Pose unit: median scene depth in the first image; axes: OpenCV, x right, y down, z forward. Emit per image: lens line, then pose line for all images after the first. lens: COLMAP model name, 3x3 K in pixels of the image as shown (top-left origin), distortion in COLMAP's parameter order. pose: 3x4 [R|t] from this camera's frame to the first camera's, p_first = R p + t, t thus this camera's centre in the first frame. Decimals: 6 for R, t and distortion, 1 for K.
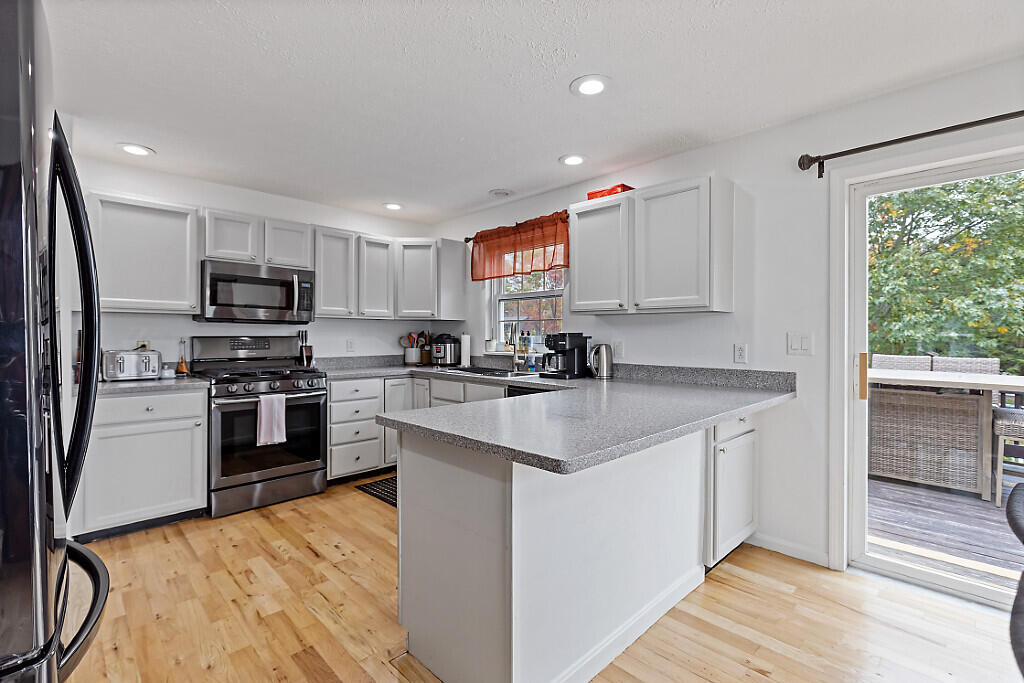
lens RADIAL K [[469.0, 0, 506.4], [0, 469.0, 337.1], [0, 0, 1]] dist [-0.001147, -0.000036]
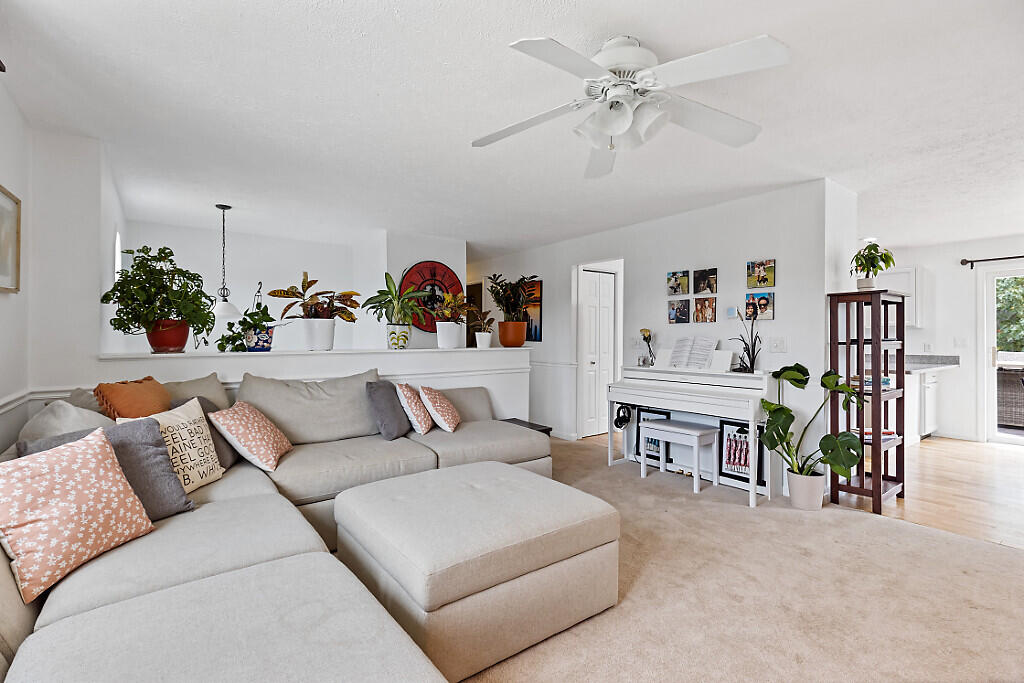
lens RADIAL K [[469.0, 0, 514.3], [0, 469.0, 339.0], [0, 0, 1]] dist [-0.001147, -0.000036]
pose [[0.989396, 0.003448, -0.145205, -1.164483], [-0.004970, 0.999936, -0.010122, 0.029199], [0.145161, 0.010737, 0.989350, -1.526492]]
